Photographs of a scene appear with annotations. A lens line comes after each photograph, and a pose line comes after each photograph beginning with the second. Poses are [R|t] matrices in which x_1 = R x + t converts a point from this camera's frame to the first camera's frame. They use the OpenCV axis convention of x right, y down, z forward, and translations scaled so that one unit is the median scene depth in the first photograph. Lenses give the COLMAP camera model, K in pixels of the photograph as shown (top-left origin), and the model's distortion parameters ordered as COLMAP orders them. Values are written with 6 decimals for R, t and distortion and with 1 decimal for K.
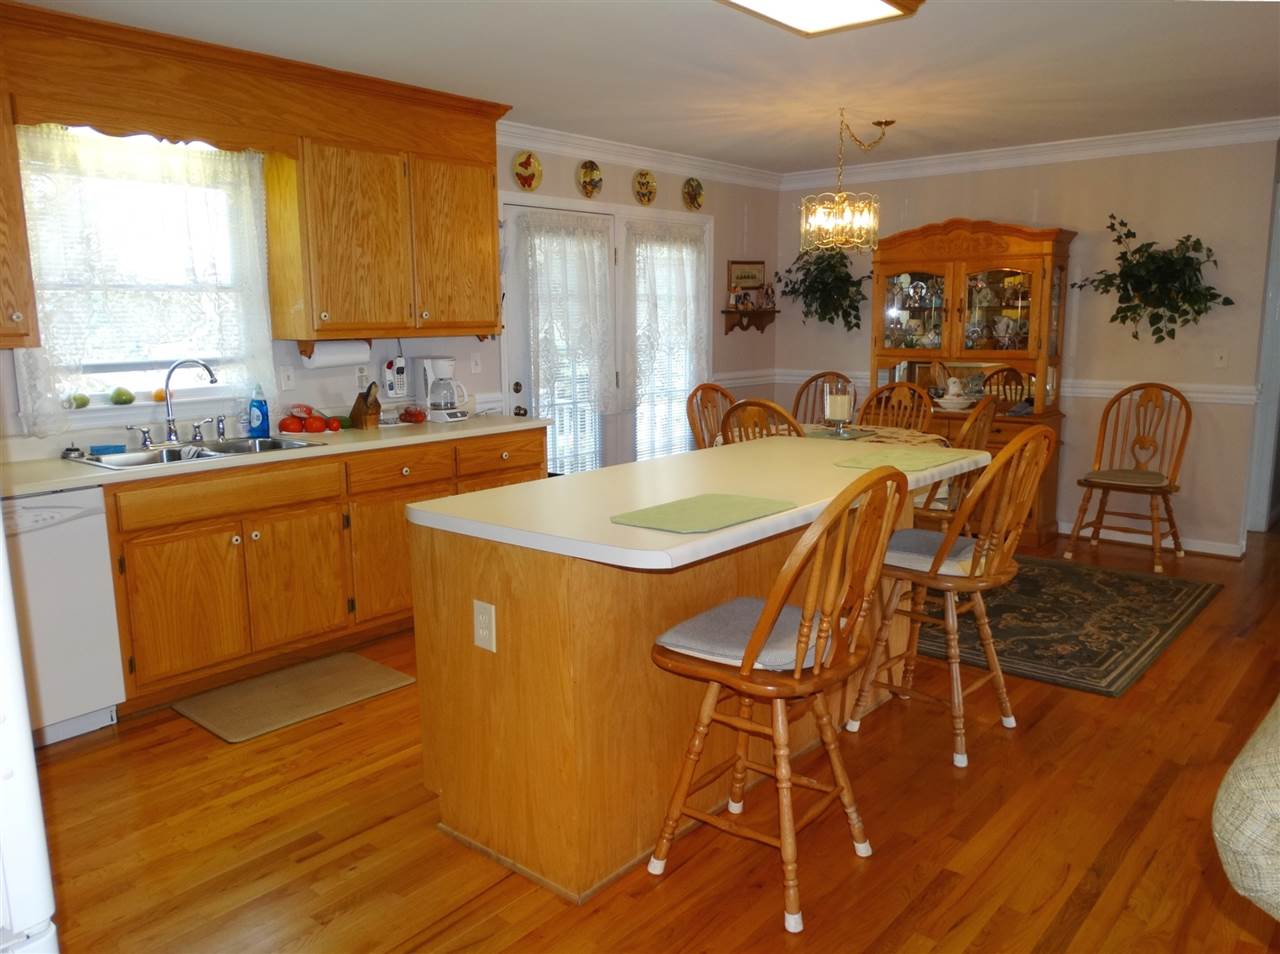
lens RADIAL K [[976.0, 0, 630.1], [0, 976.0, 480.9], [0, 0, 1]] dist [-0.000594, 0.002301]
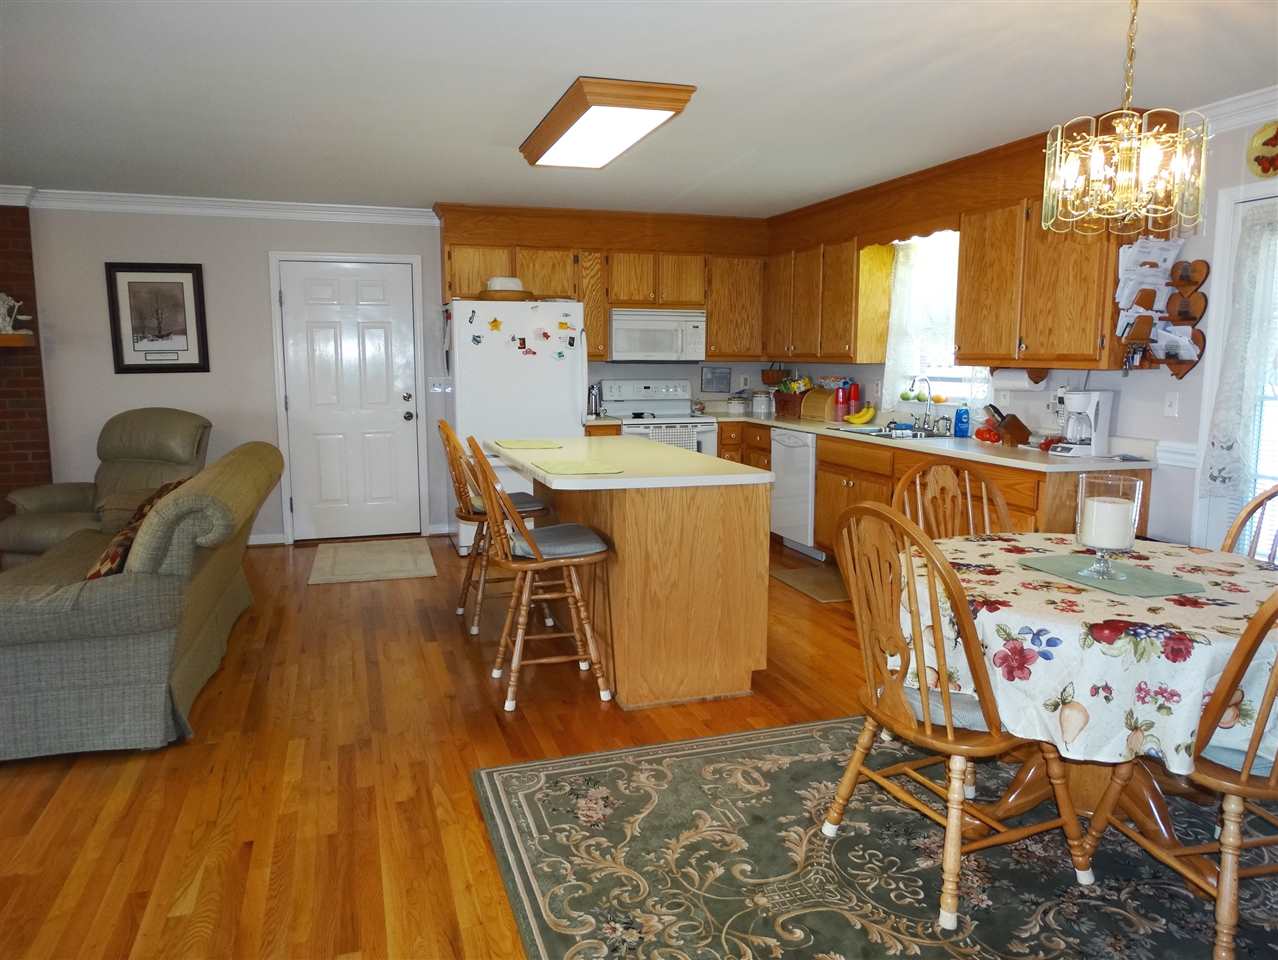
lens RADIAL K [[918.7, 0, 641.9], [0, 918.7, 465.0], [0, 0, 1]] dist [0.007203, 0.001621]
pose [[-0.513439, 0.115503, -0.850317, 0.793599], [-0.140111, 0.966319, 0.215862, -0.186132], [0.846611, 0.229971, -0.479962, 1.054785]]
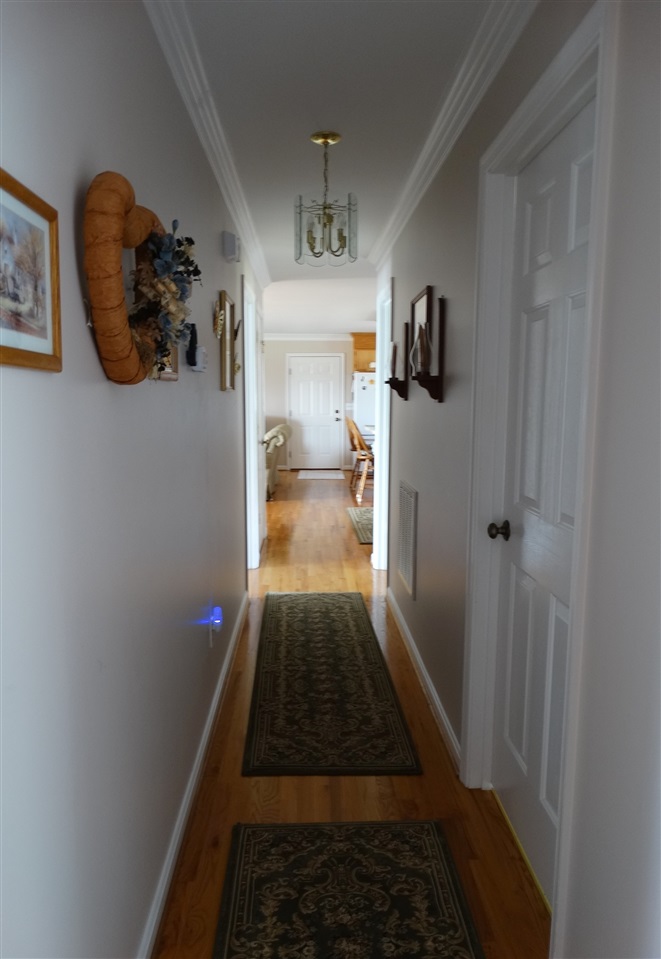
lens RADIAL K [[641.9, 0, 330.5], [0, 641.9, 479.5], [0, 0, 1]] dist [-0.000239, -0.000015]
pose [[-0.725665, 0.101239, -0.680559, 1.415582], [-0.110617, 0.959083, 0.260620, -0.305719], [0.679098, 0.264404, -0.684775, 1.714067]]
